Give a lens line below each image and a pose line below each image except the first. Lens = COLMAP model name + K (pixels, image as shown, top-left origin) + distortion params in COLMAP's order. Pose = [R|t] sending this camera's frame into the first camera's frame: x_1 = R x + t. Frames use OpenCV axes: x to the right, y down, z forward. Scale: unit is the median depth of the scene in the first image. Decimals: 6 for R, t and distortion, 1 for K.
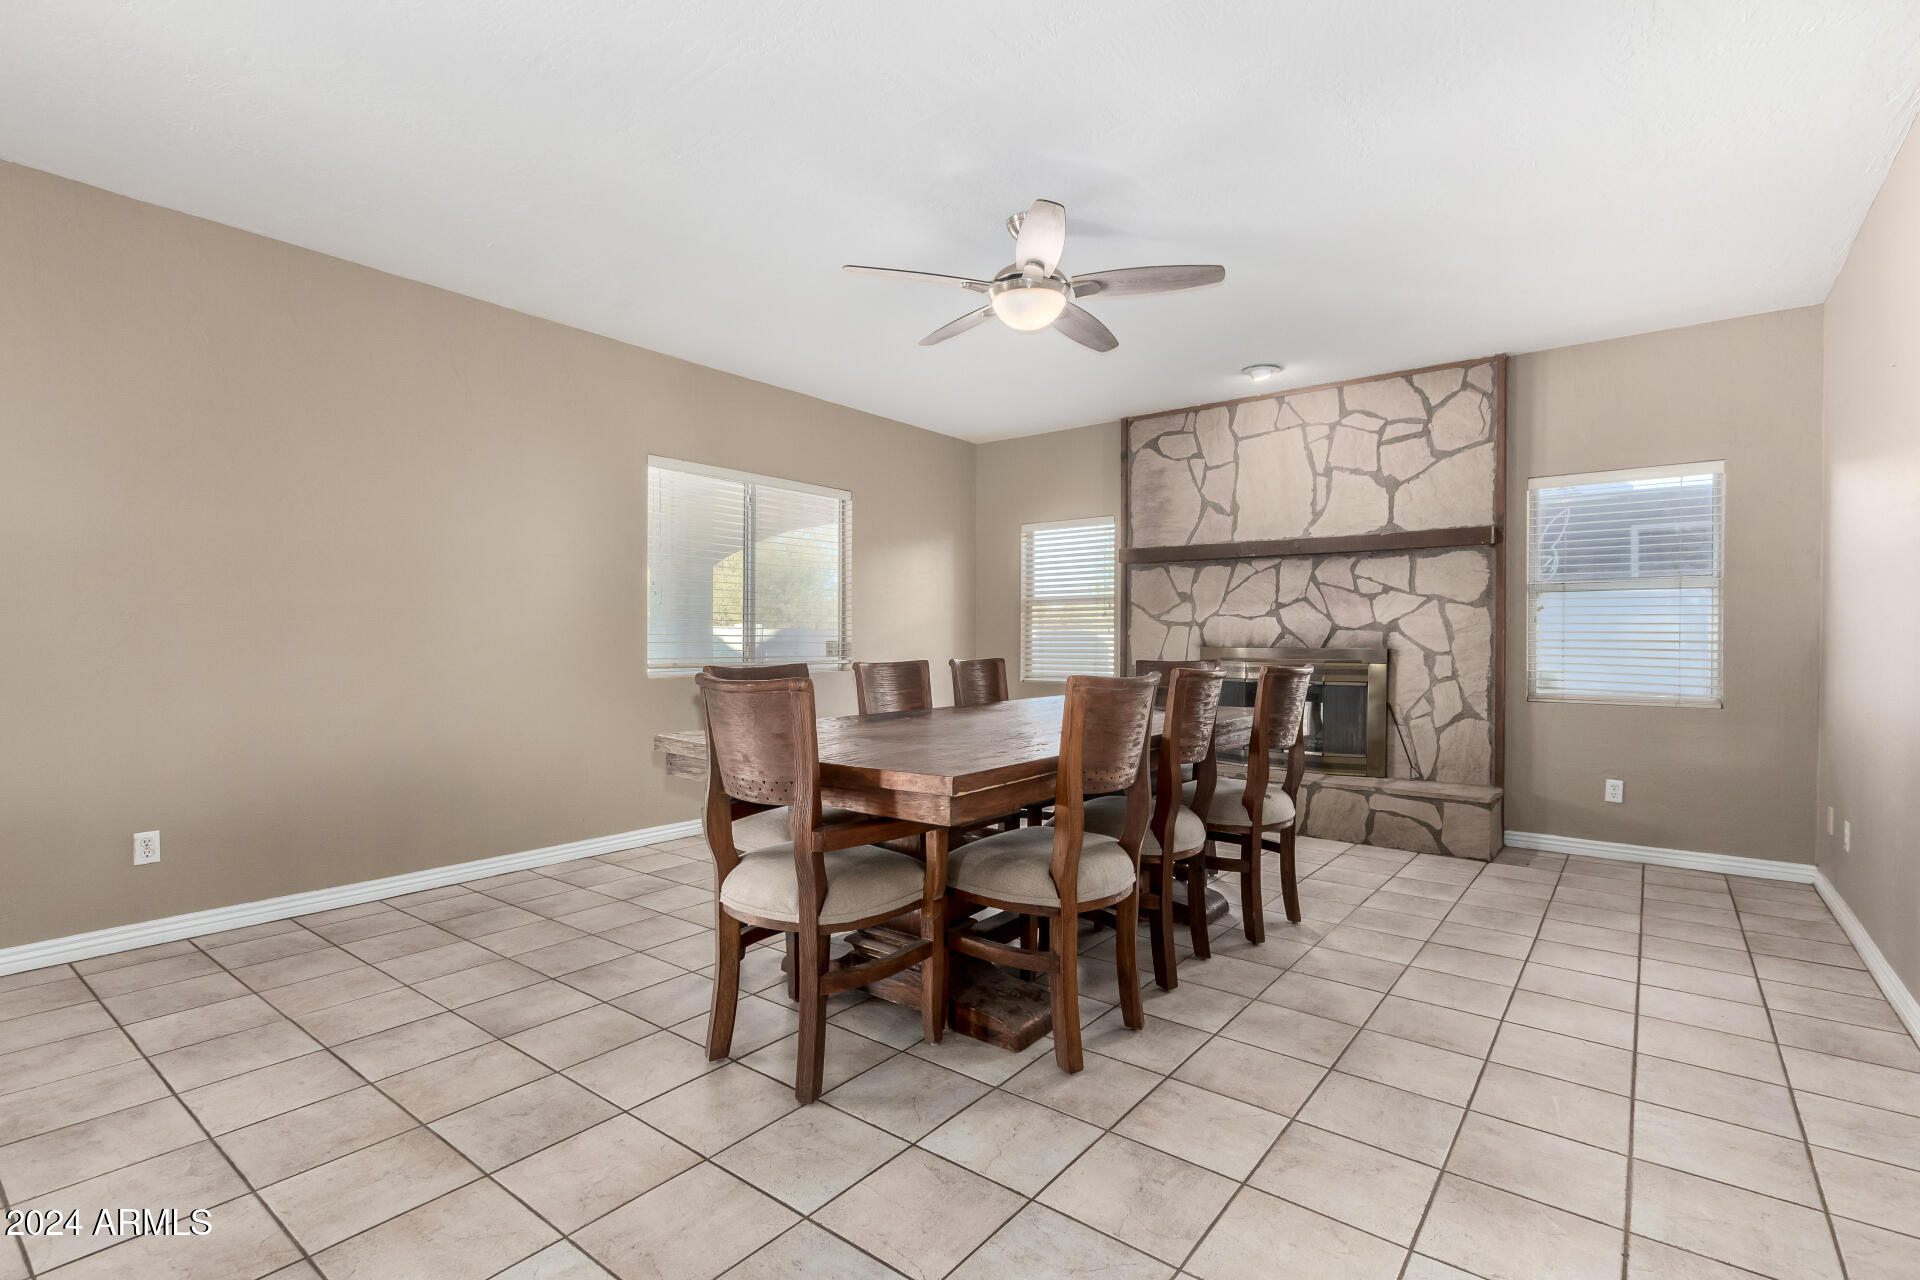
lens RADIAL K [[890.4, 0, 963.5], [0, 890.4, 648.4], [0, 0, 1]] dist [0.009490, -0.004056]
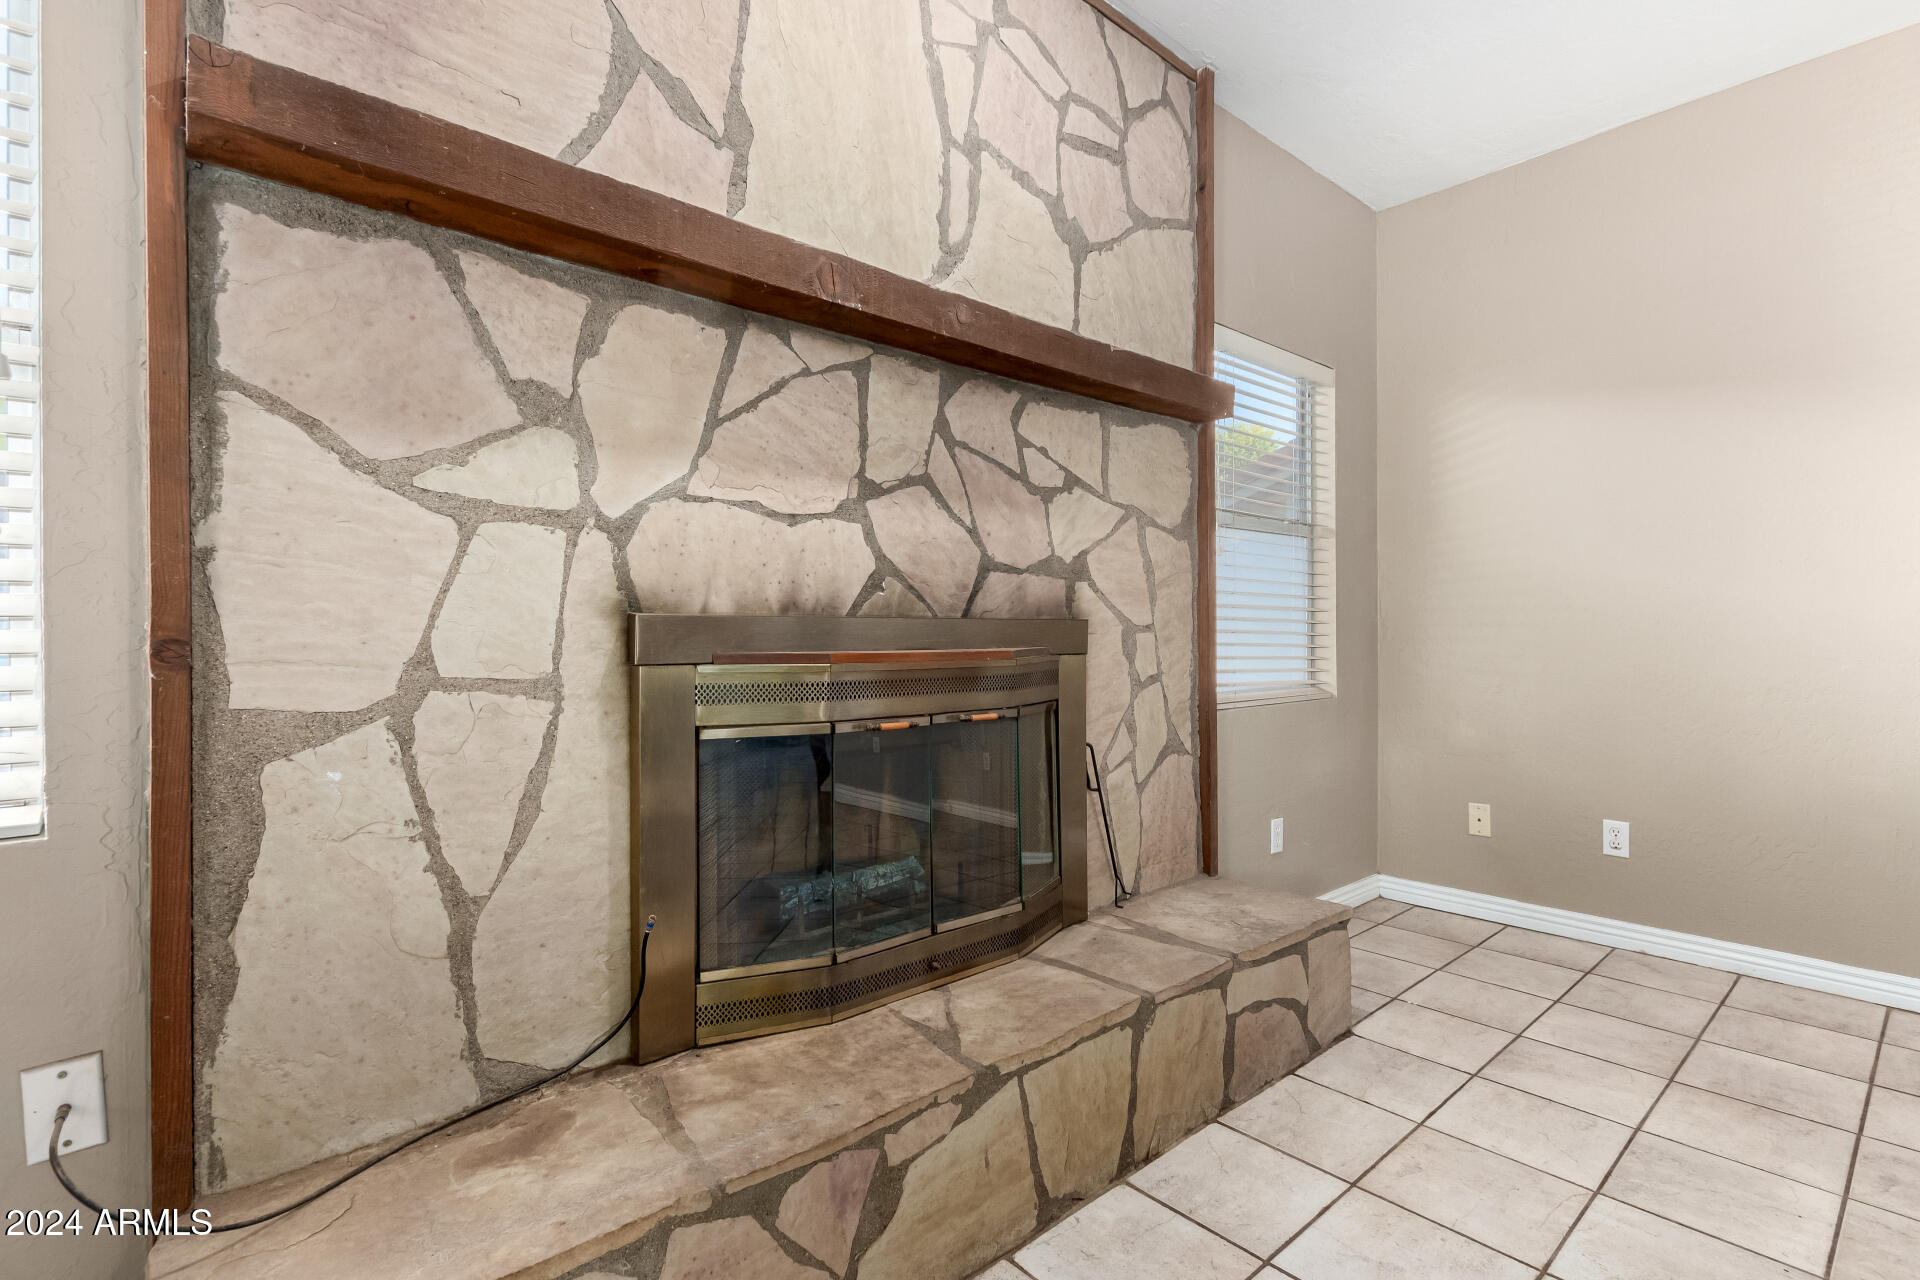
lens RADIAL K [[890.4, 0, 961.8], [0, 890.4, 635.4], [0, 0, 1]] dist [0.009490, -0.004056]
pose [[0.184004, -0.007402, 0.982898, 0.038994], [0.014965, 0.999877, 0.004728, 0.005288], [-0.982812, 0.013840, 0.184092, 0.972036]]
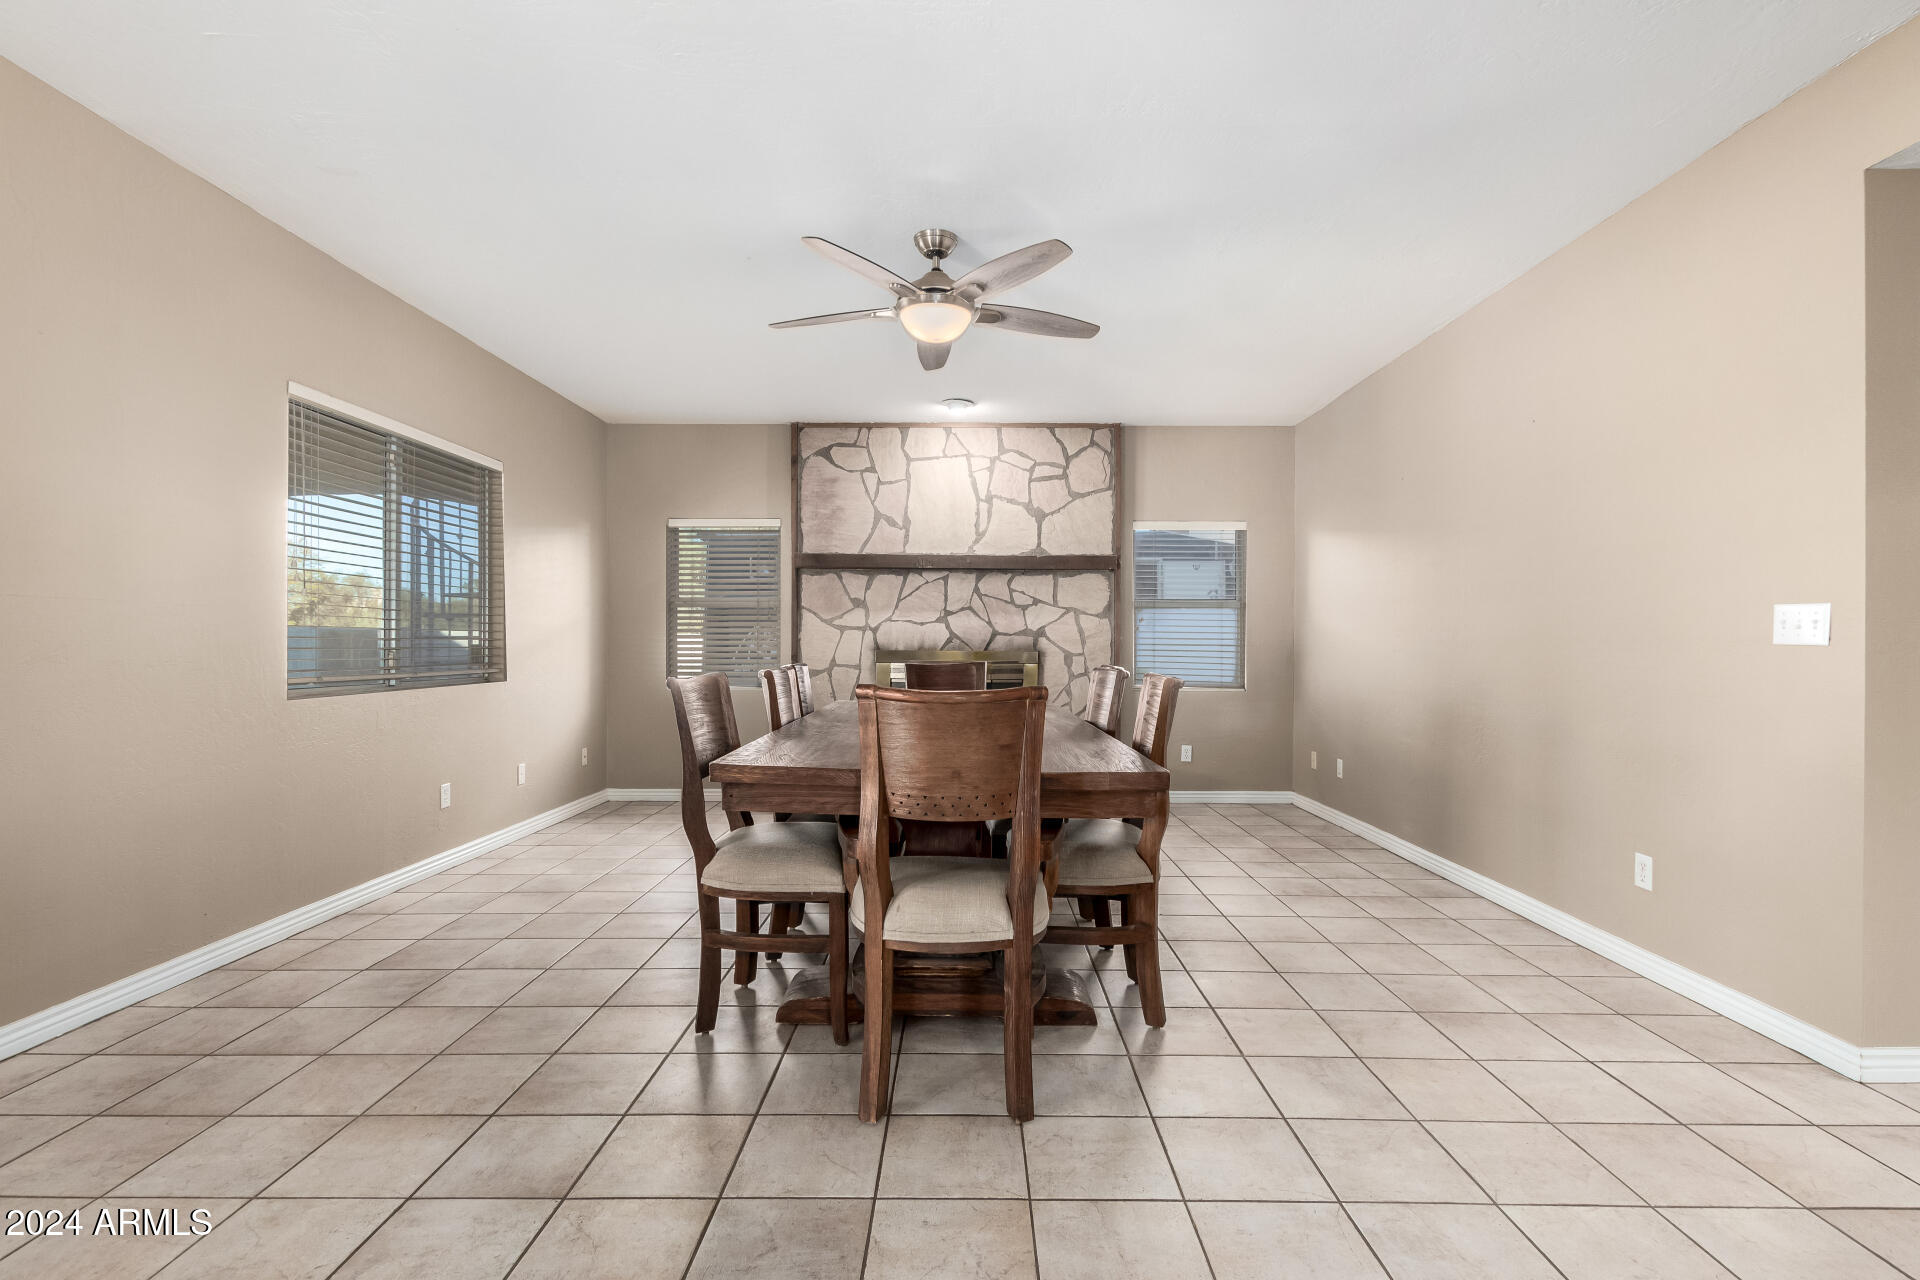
lens RADIAL K [[890.4, 0, 963.4], [0, 890.4, 644.4], [0, 0, 1]] dist [0.009490, -0.004056]
pose [[0.791933, -0.000922, 0.610608, -0.337208], [0.004975, 0.999975, -0.004942, -0.003247], [-0.610588, 0.006952, 0.791918, 0.107738]]
